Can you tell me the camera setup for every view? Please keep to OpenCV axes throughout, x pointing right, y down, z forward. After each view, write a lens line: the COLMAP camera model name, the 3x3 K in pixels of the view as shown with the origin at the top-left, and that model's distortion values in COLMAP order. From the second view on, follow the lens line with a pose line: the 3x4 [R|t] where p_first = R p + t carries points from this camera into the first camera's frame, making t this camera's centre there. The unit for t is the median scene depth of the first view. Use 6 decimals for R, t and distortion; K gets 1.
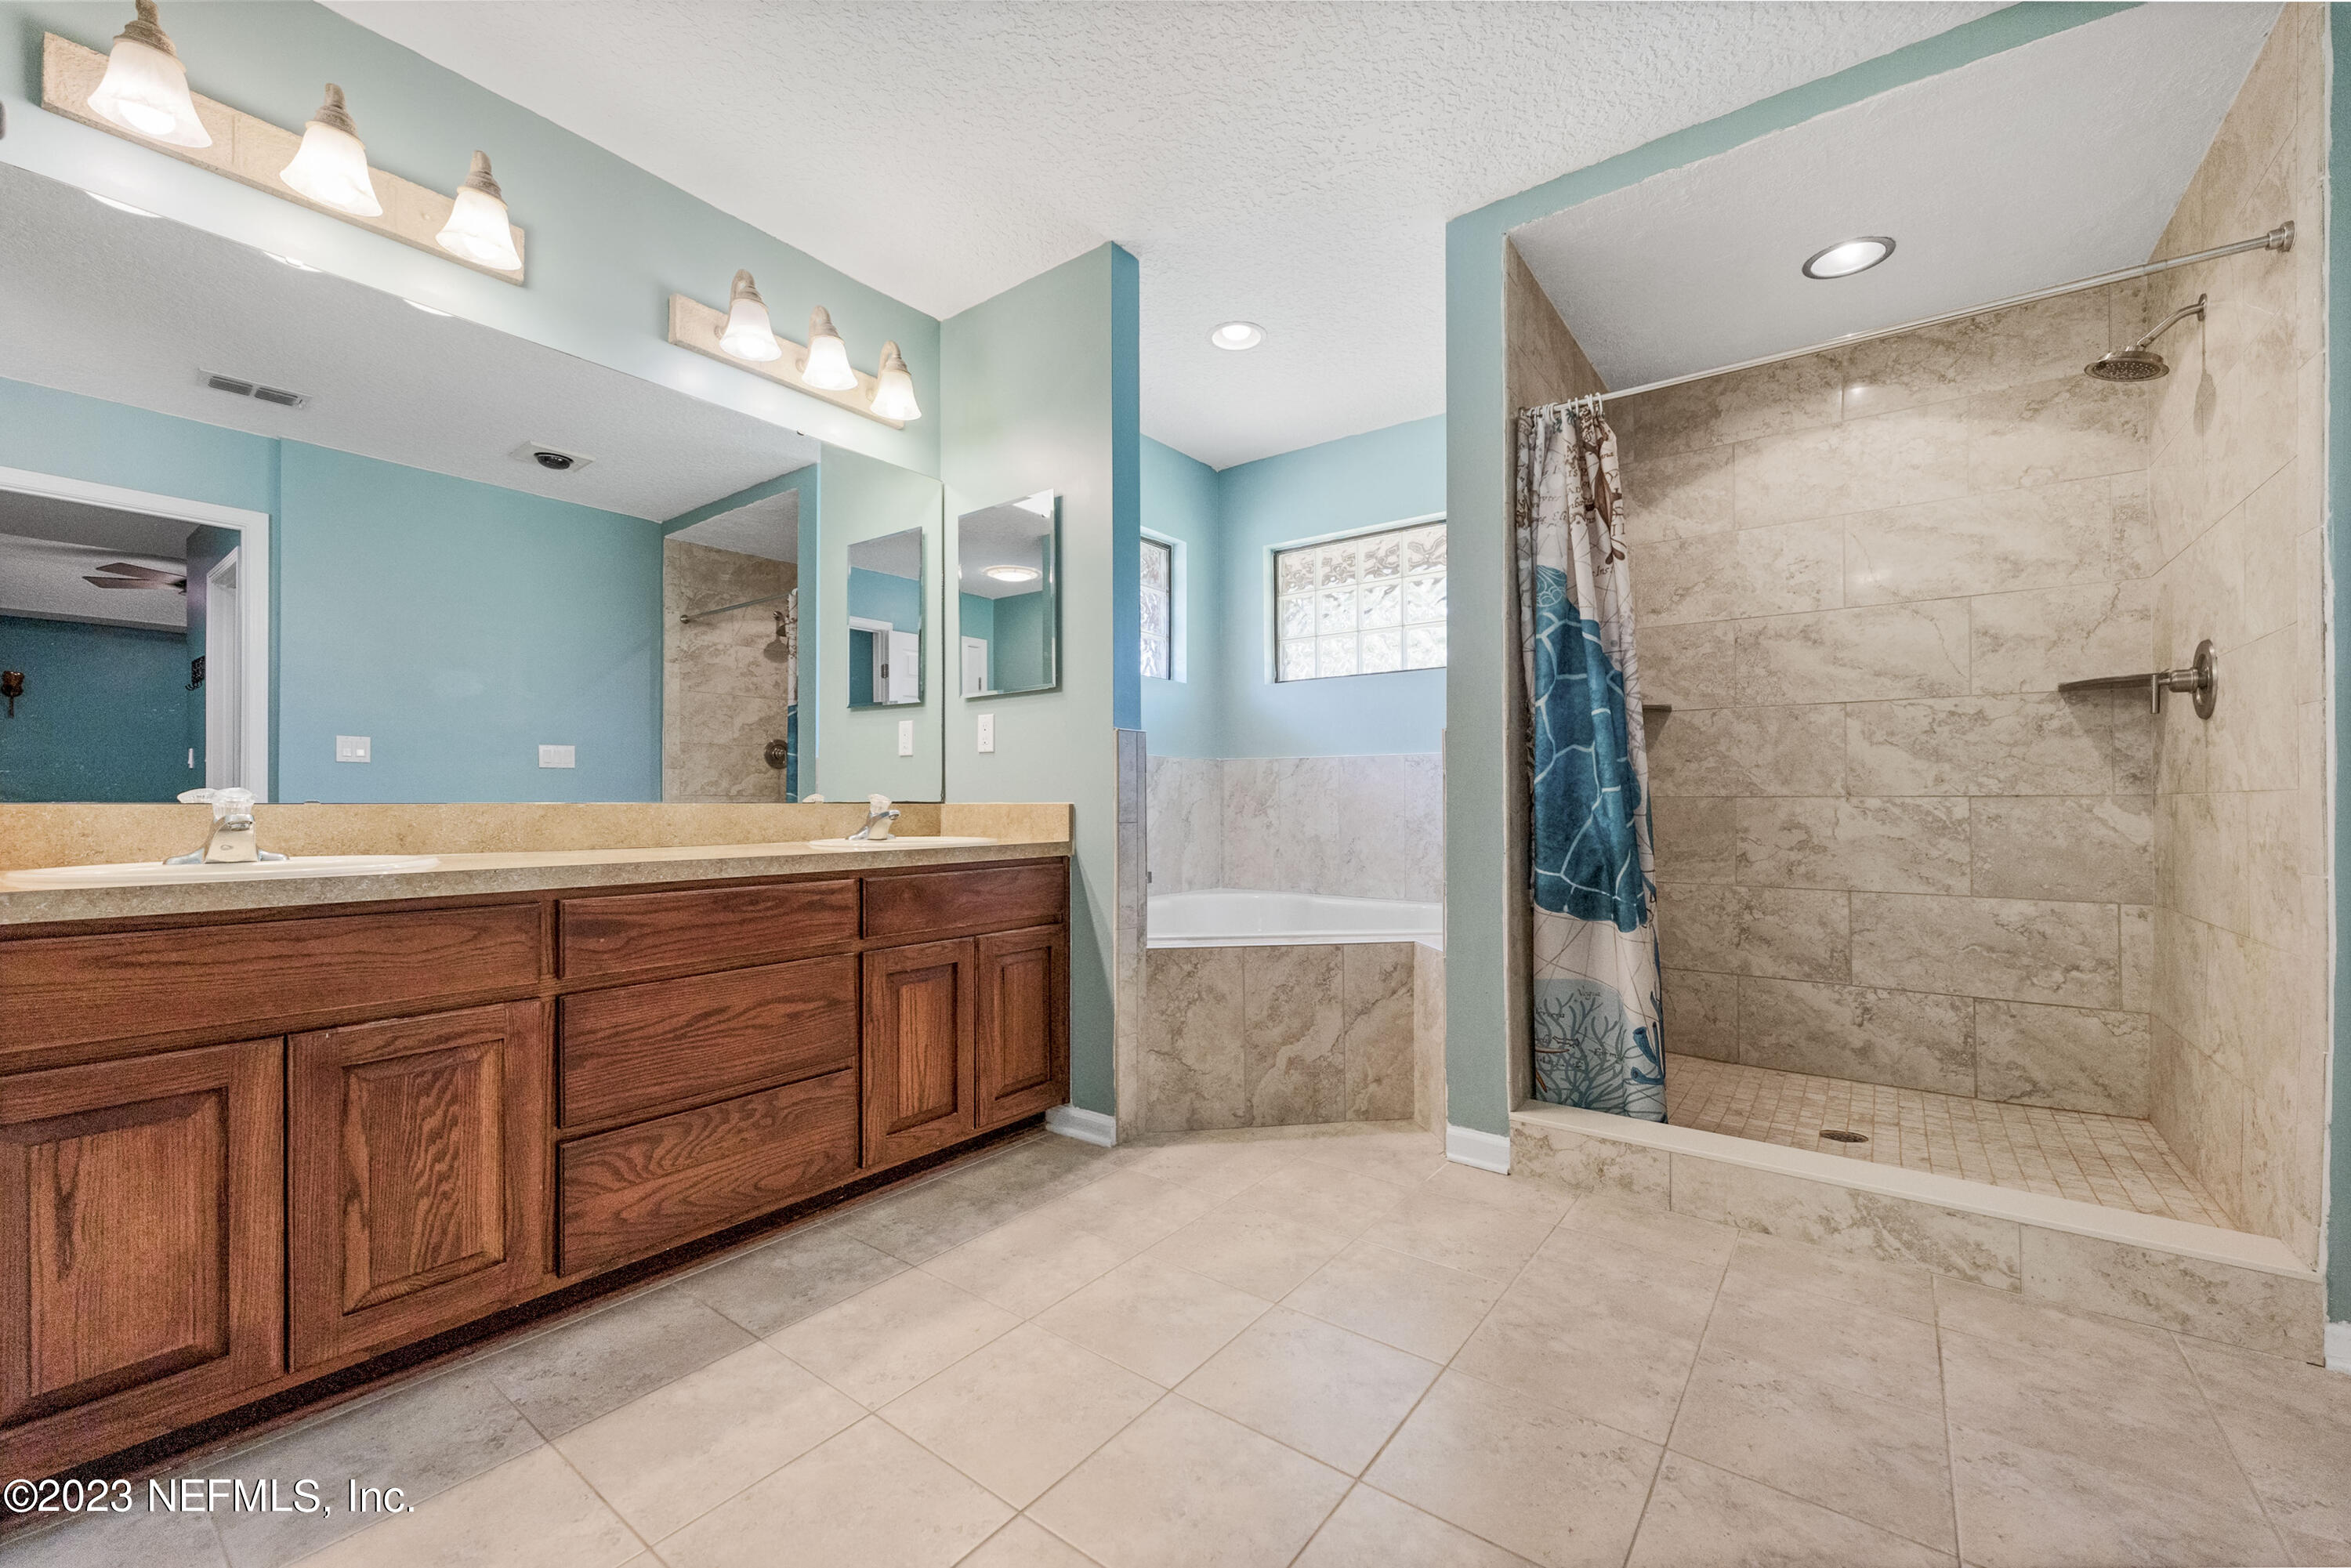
lens RADIAL K [[951.1, 0, 1165.9], [0, 951.1, 777.0], [0, 0, 1]] dist [-0.008994, 0.004052]
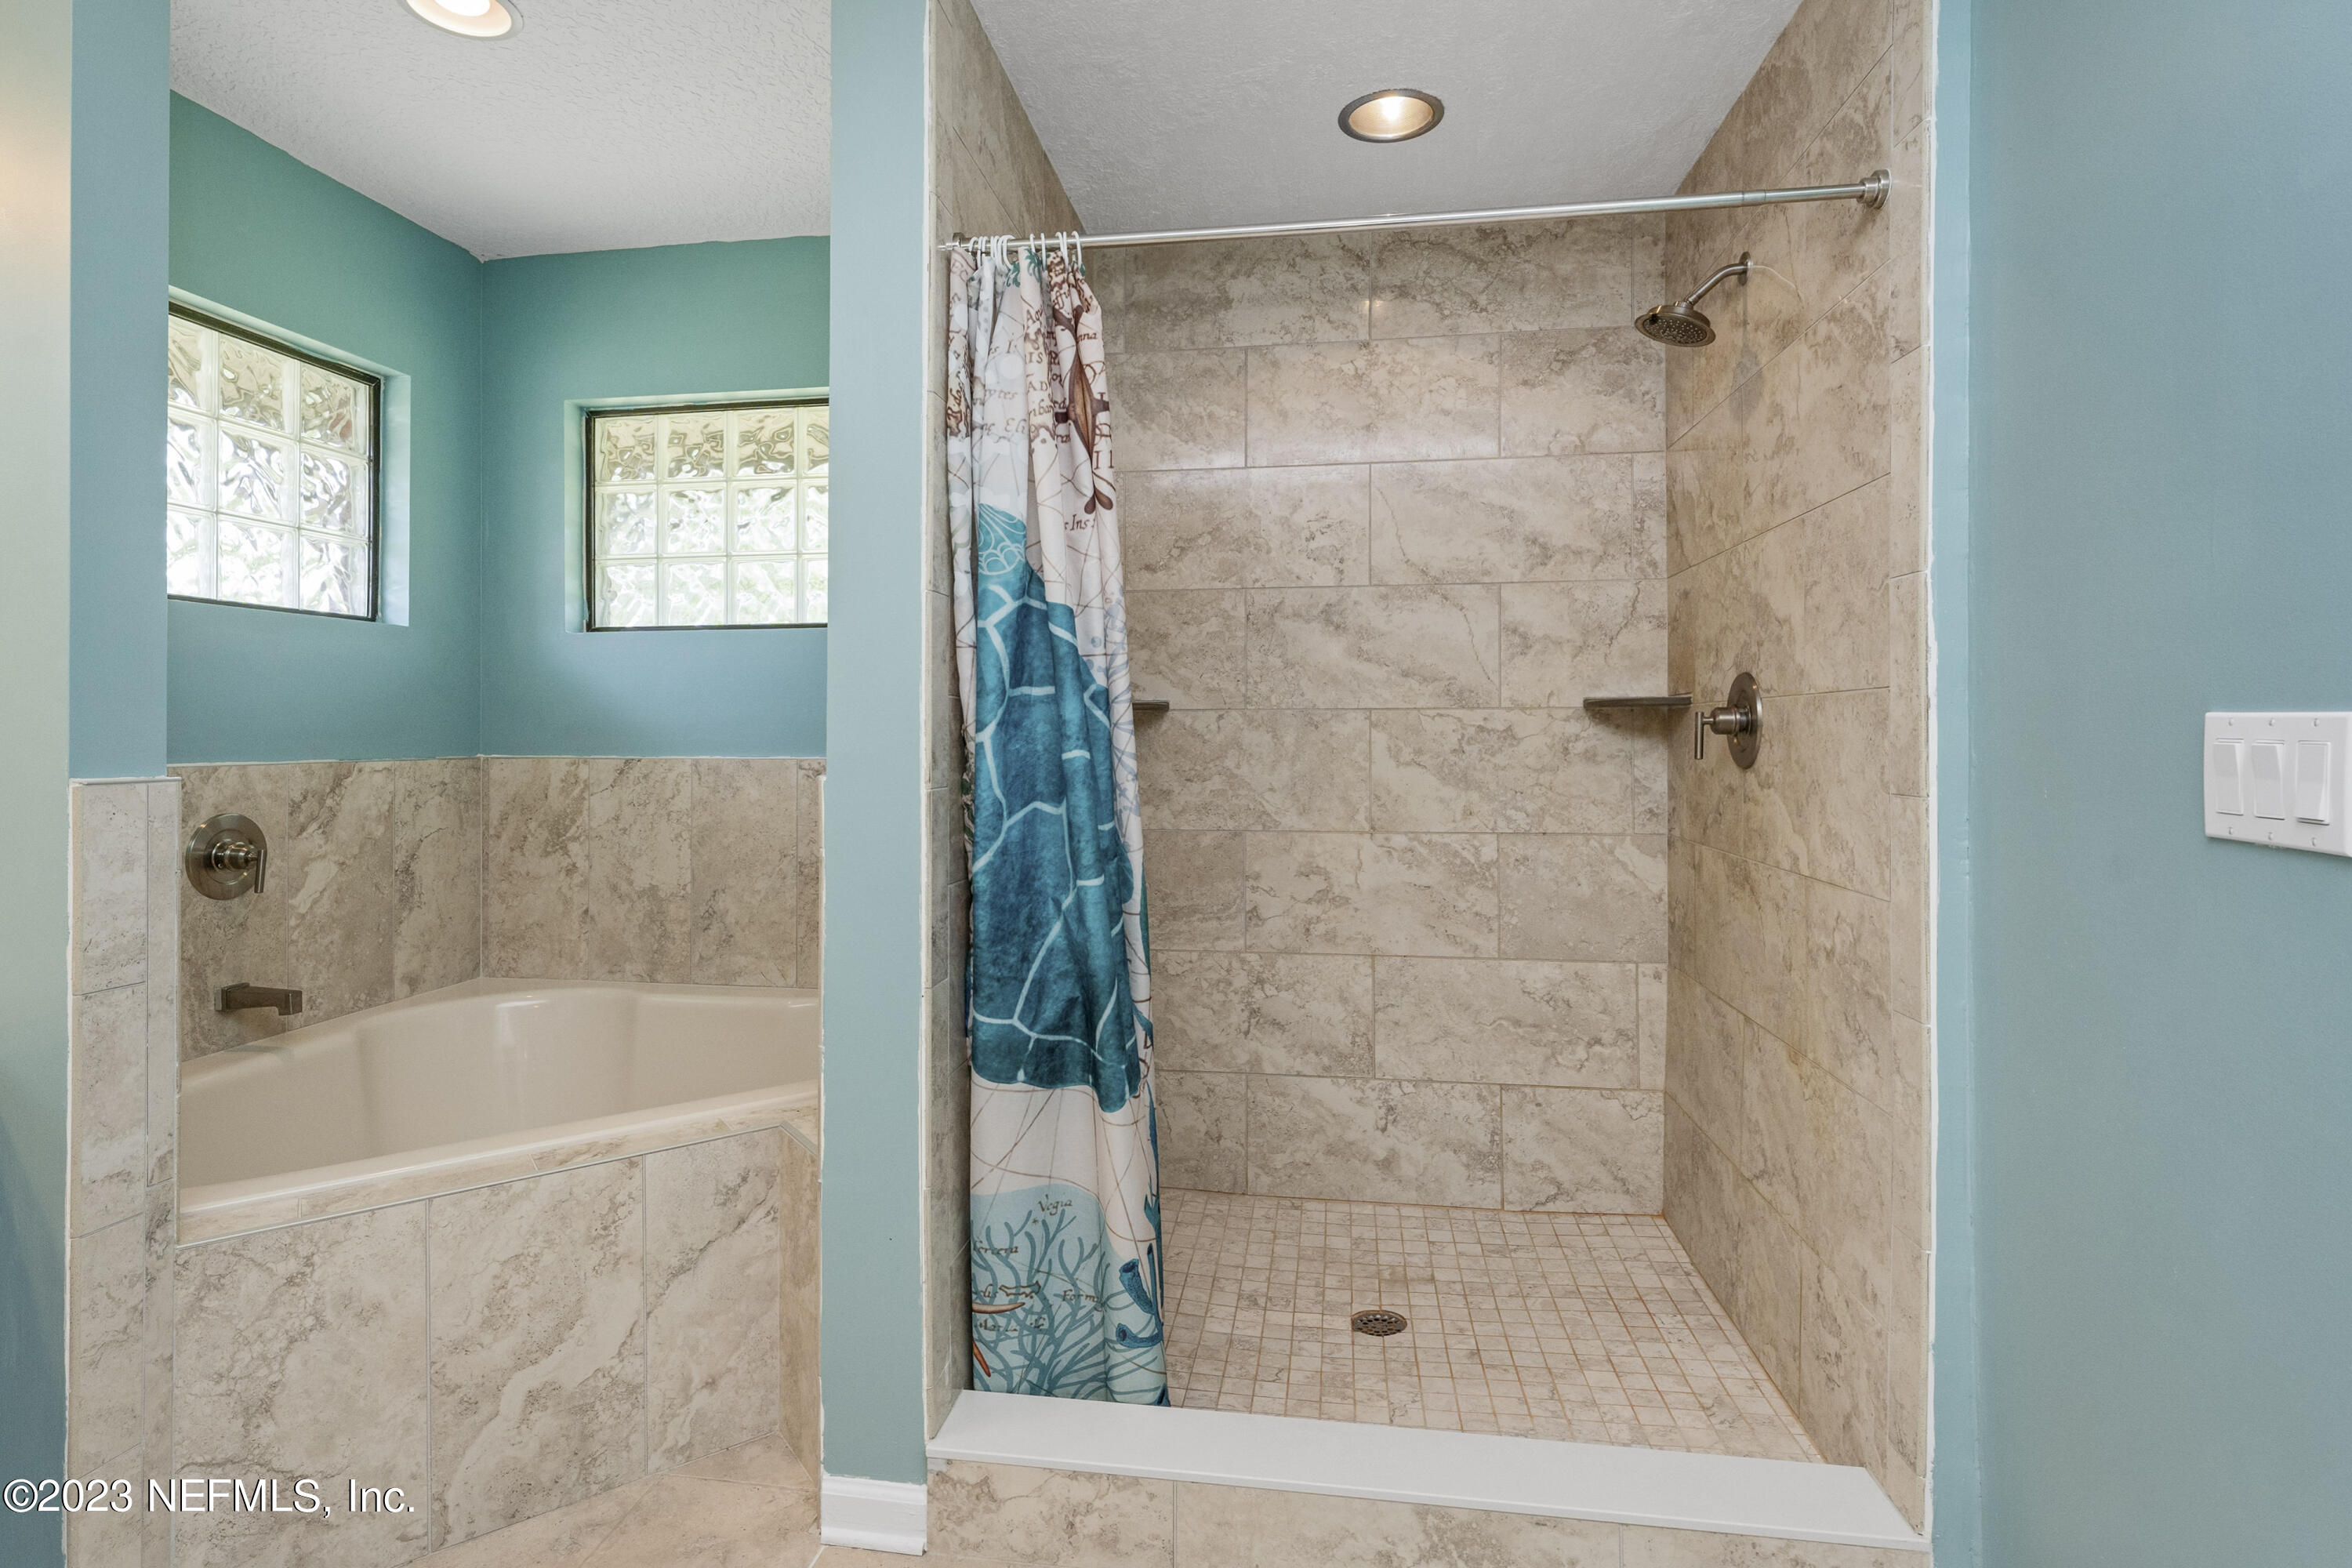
lens RADIAL K [[1164.5, 0, 1172.1], [0, 1164.5, 709.2], [0, 0, 1]] dist [0.018129, -0.013194]
pose [[0.874753, 0.002133, 0.484564, 0.127561], [-0.007038, 0.999941, 0.008303, -0.090605], [-0.484518, -0.010674, 0.874716, 0.268889]]
